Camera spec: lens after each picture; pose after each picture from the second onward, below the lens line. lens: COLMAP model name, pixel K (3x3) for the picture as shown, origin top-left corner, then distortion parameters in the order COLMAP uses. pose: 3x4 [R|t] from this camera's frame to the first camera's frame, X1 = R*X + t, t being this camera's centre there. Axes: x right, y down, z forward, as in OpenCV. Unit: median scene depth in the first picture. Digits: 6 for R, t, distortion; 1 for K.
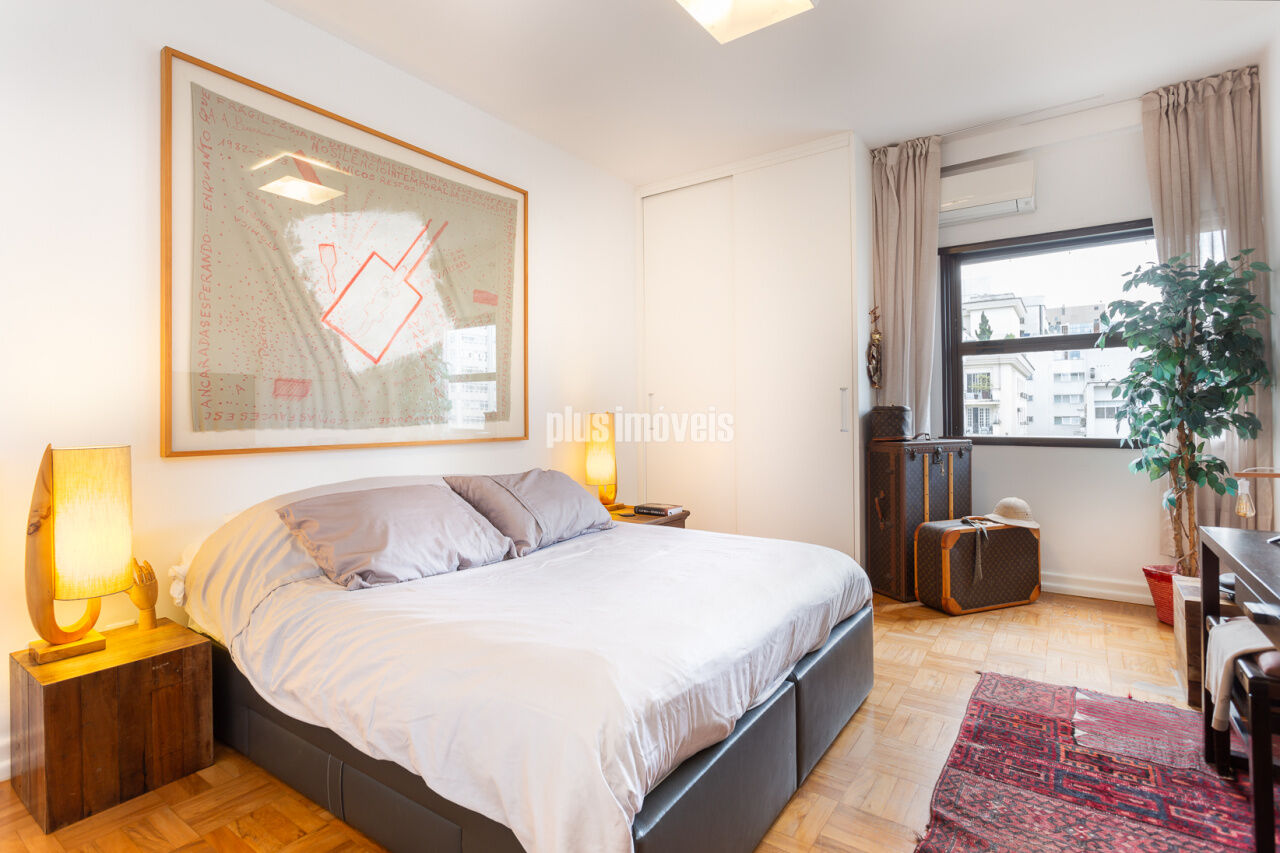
lens RADIAL K [[629.1, 0, 635.0], [0, 629.1, 408.2], [0, 0, 1]] dist [-0.004911, 0.000210]
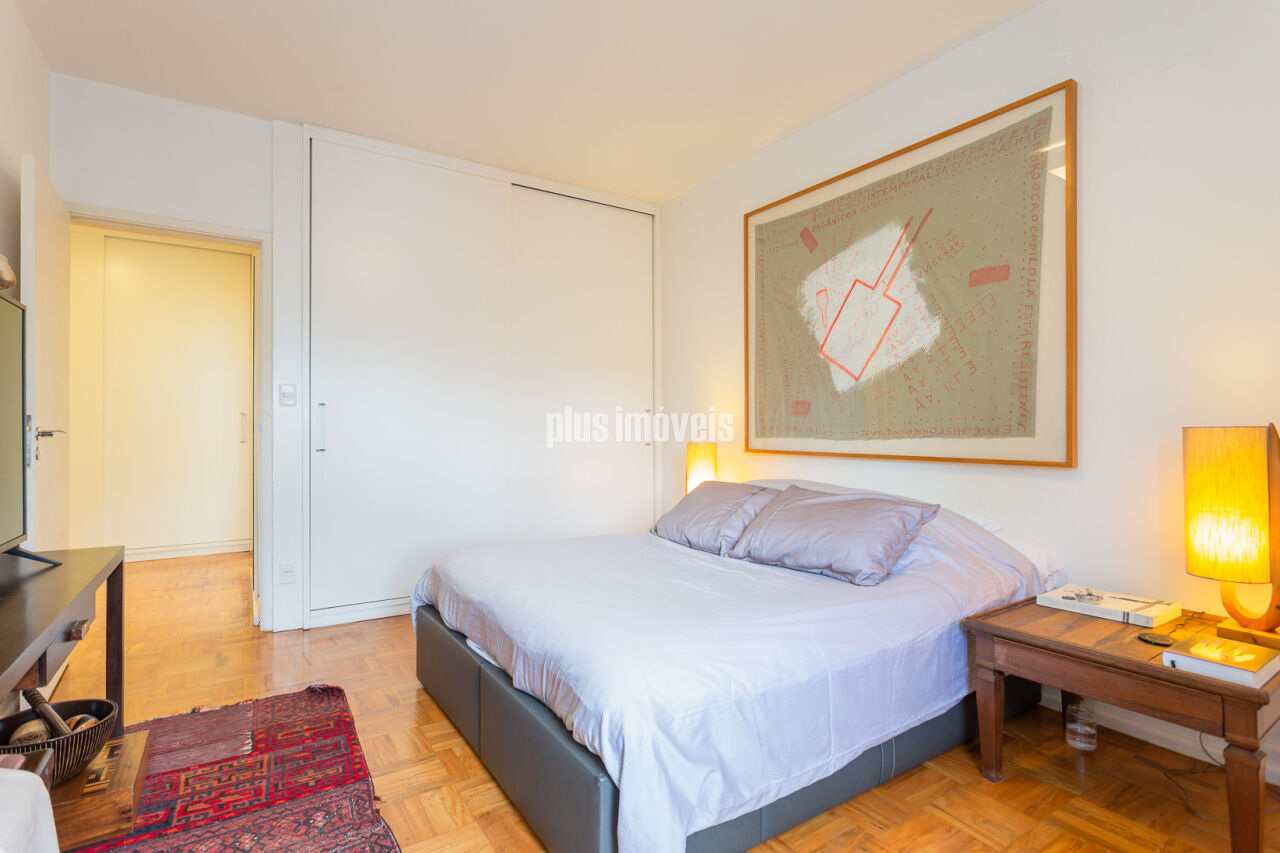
lens RADIAL K [[629.1, 0, 638.4], [0, 629.1, 432.7], [0, 0, 1]] dist [-0.004911, 0.000210]
pose [[-0.370489, 0.009276, -0.928791, 0.774940], [0.010331, 0.999929, 0.005865, 0.008796], [0.928780, -0.007422, -0.370558, 1.086304]]
